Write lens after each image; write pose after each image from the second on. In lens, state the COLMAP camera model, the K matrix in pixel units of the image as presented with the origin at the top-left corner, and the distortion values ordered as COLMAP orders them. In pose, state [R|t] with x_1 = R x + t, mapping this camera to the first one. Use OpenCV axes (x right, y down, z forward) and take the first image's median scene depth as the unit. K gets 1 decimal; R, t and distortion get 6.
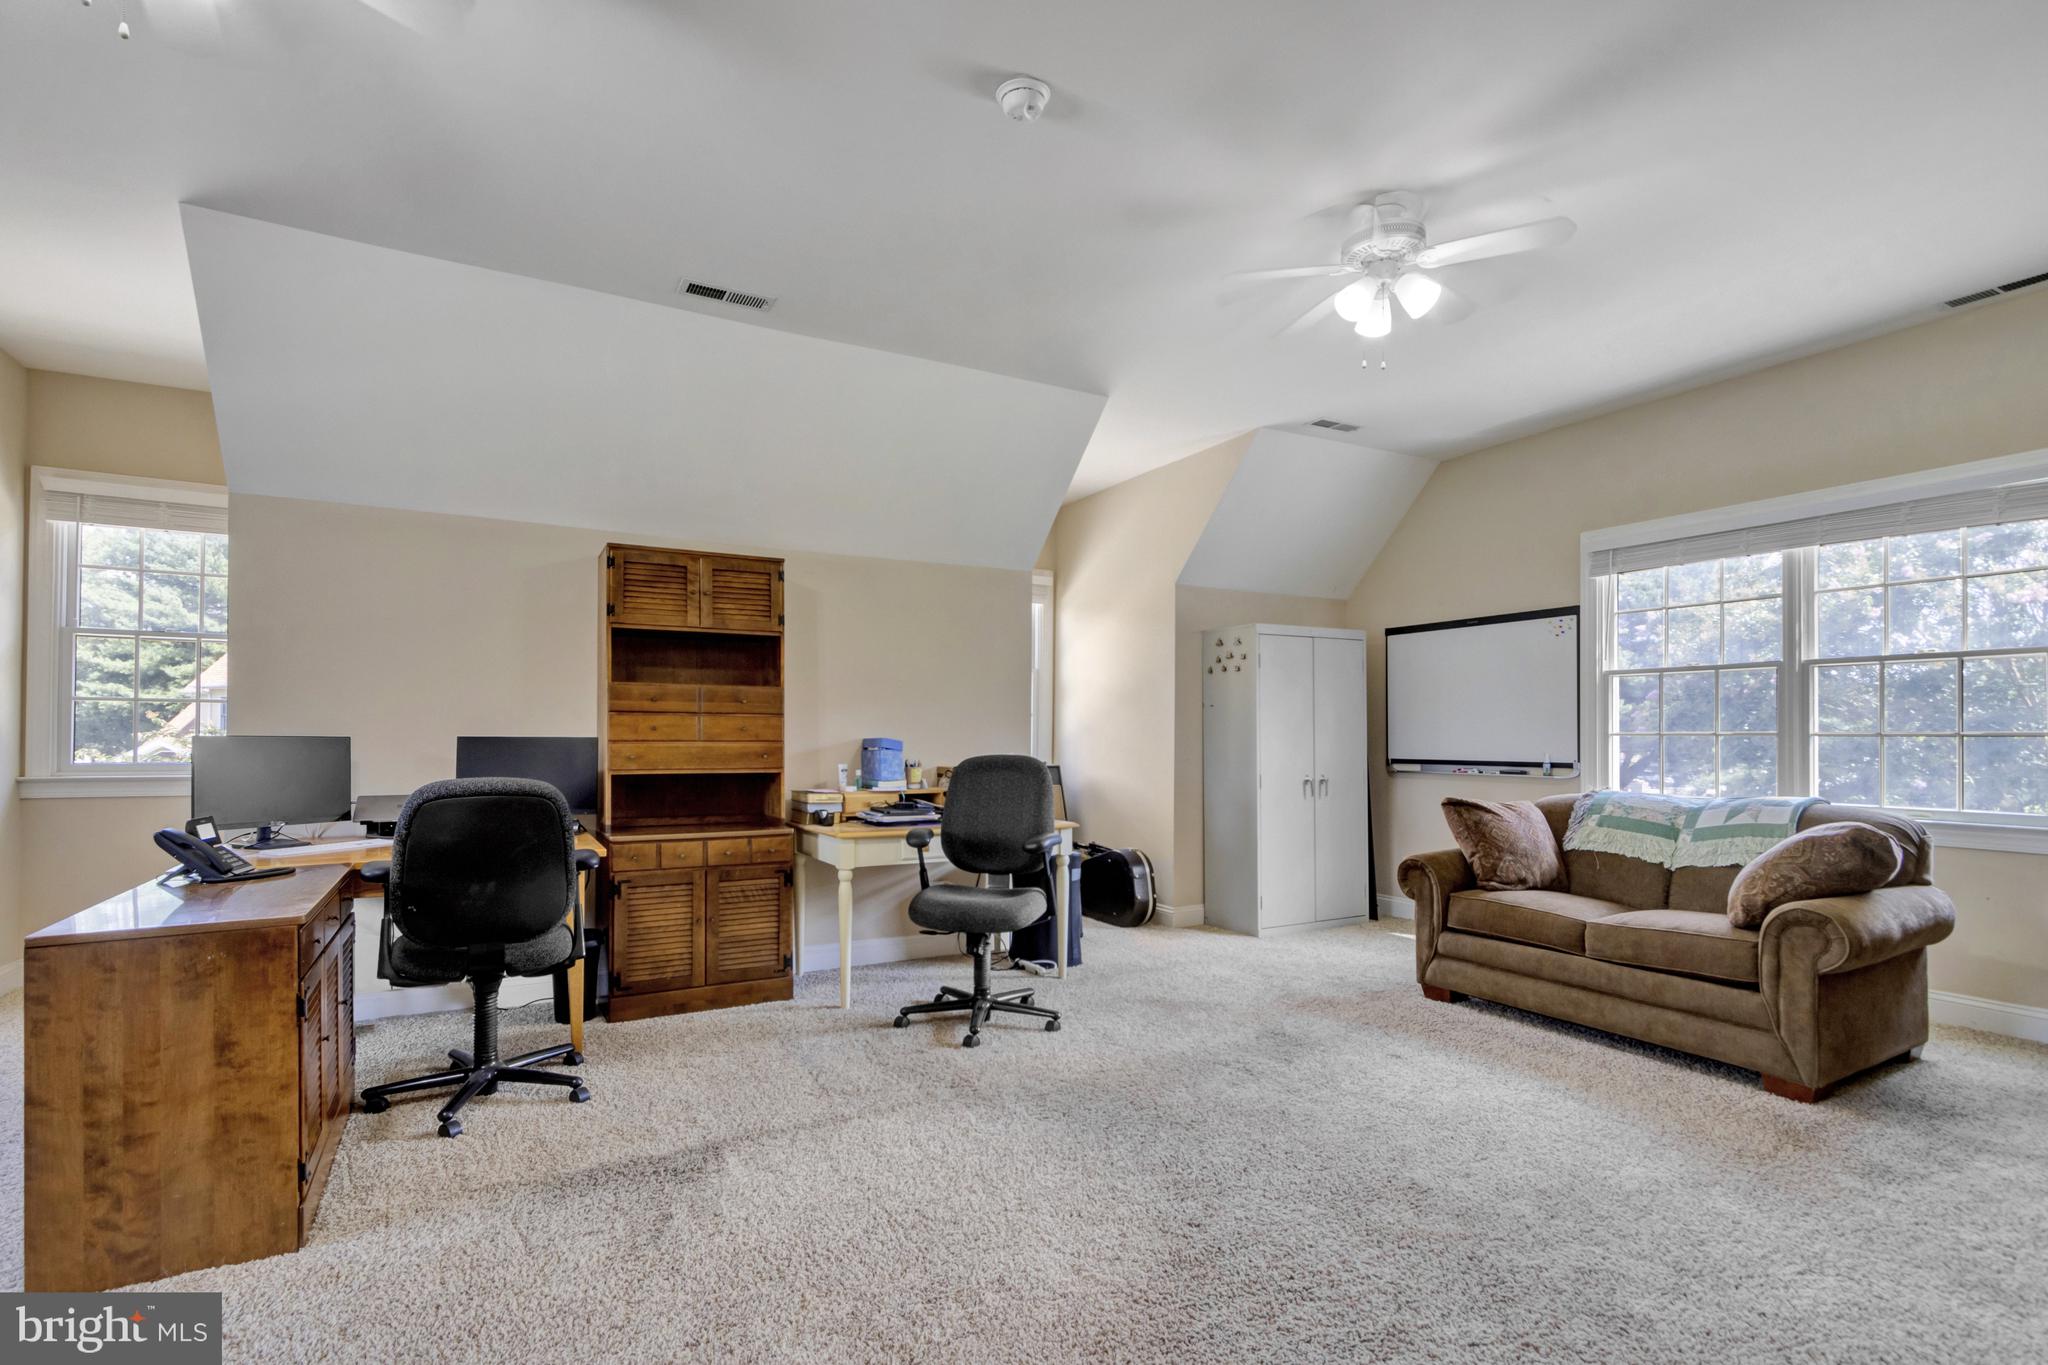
lens RADIAL K [[963.6, 0, 984.5], [0, 963.6, 709.9], [0, 0, 1]] dist [0.002563, 0.000077]
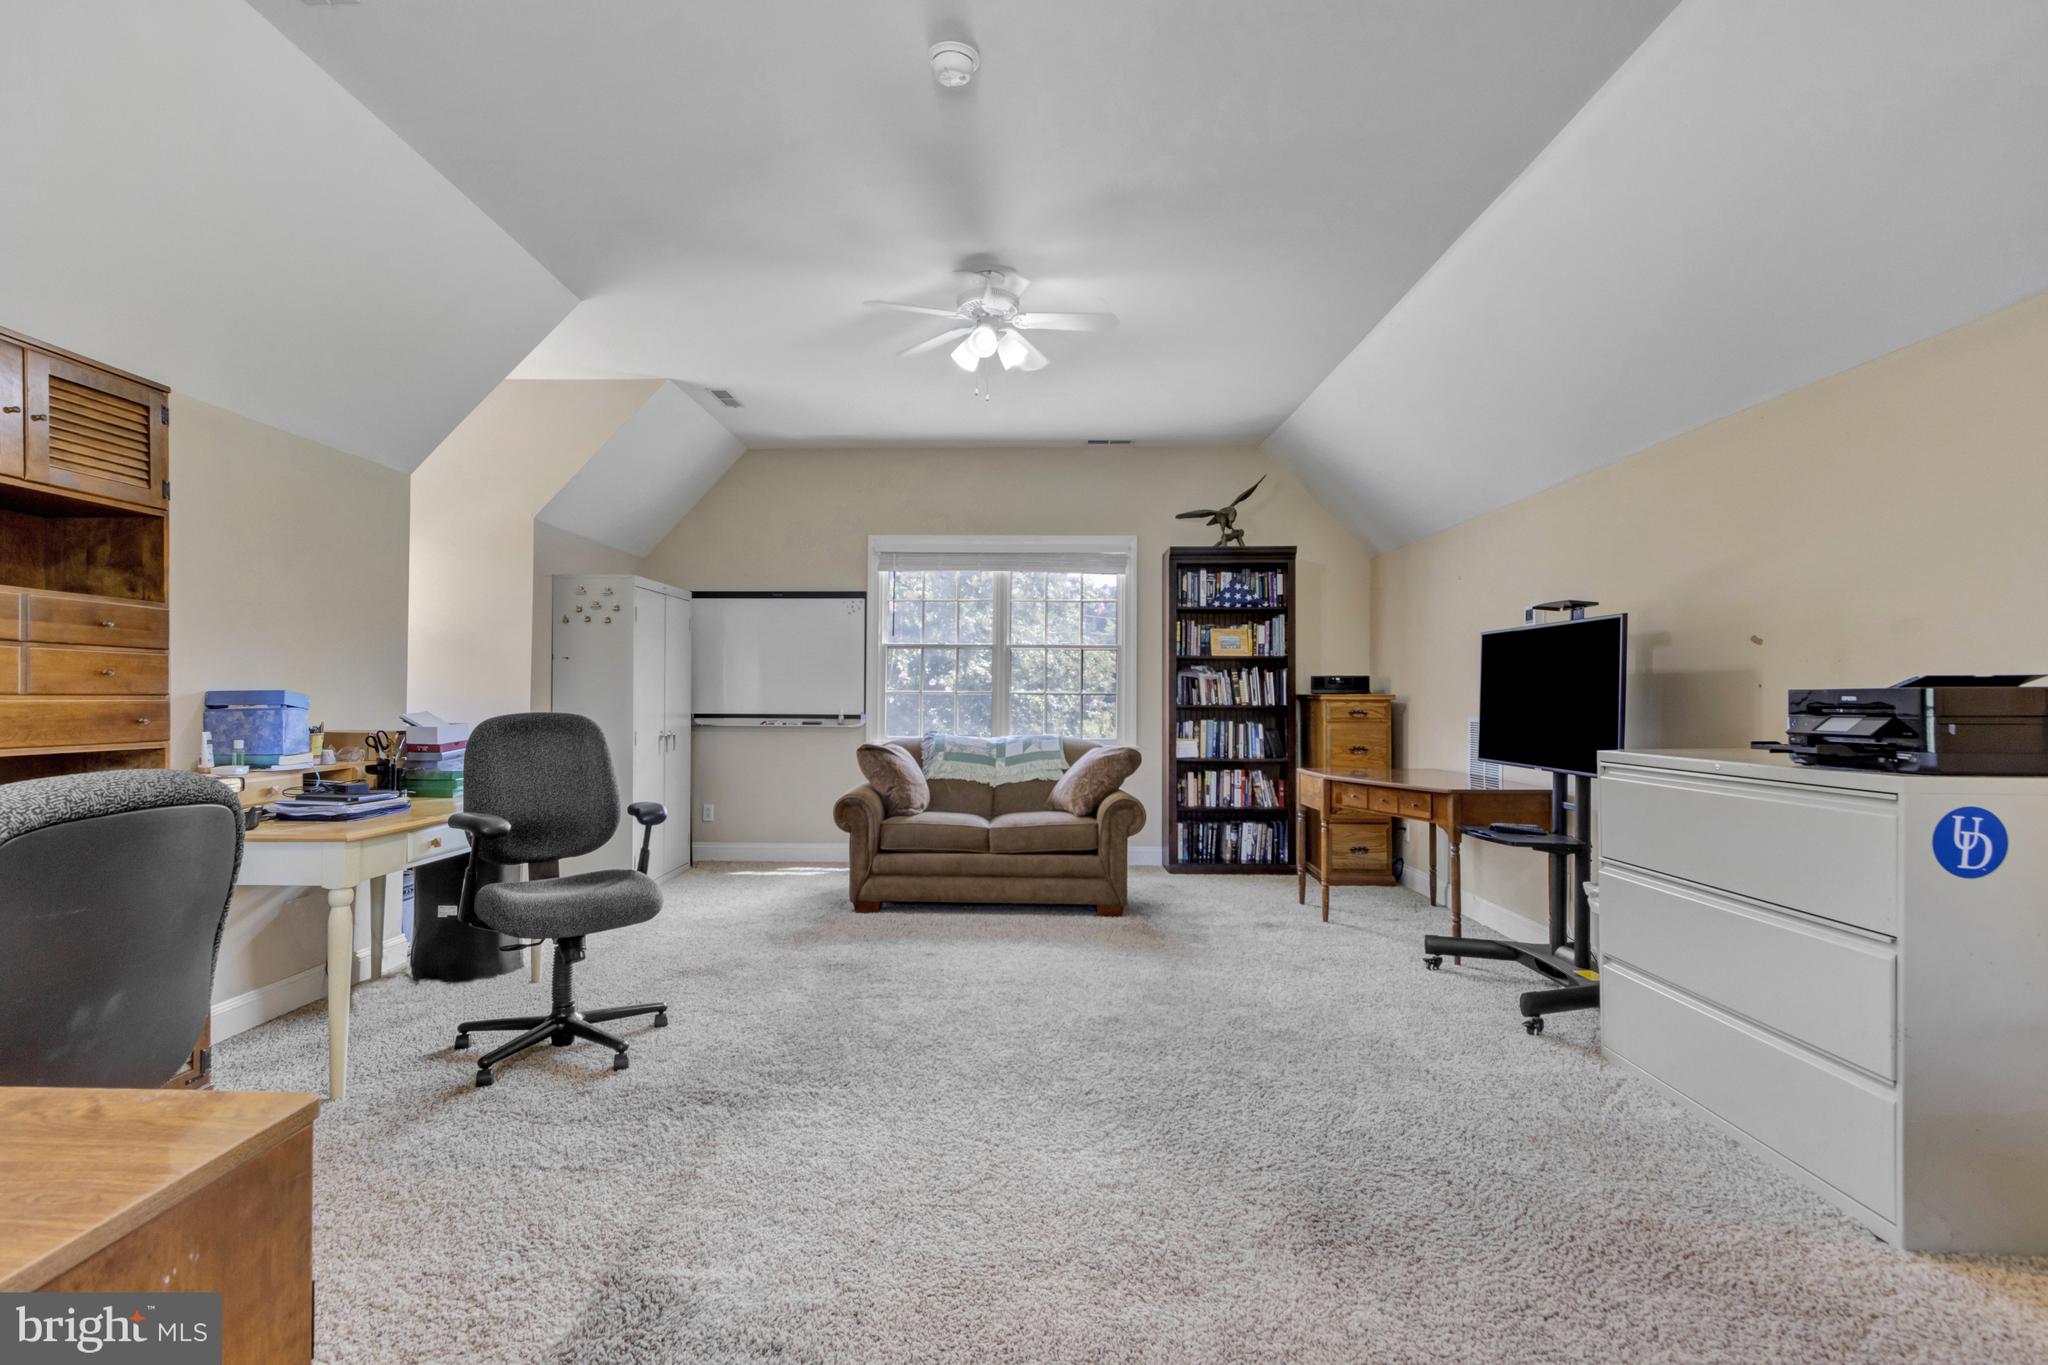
lens RADIAL K [[929.3, 0, 1024.0], [0, 929.3, 682.5], [0, 0, 1]] dist [-0.002293, -0.000392]
pose [[0.495084, 0.015477, 0.868707, -0.452968], [-0.029034, 0.999578, -0.001262, 0.010214], [-0.868360, -0.024597, 0.495324, 0.267346]]
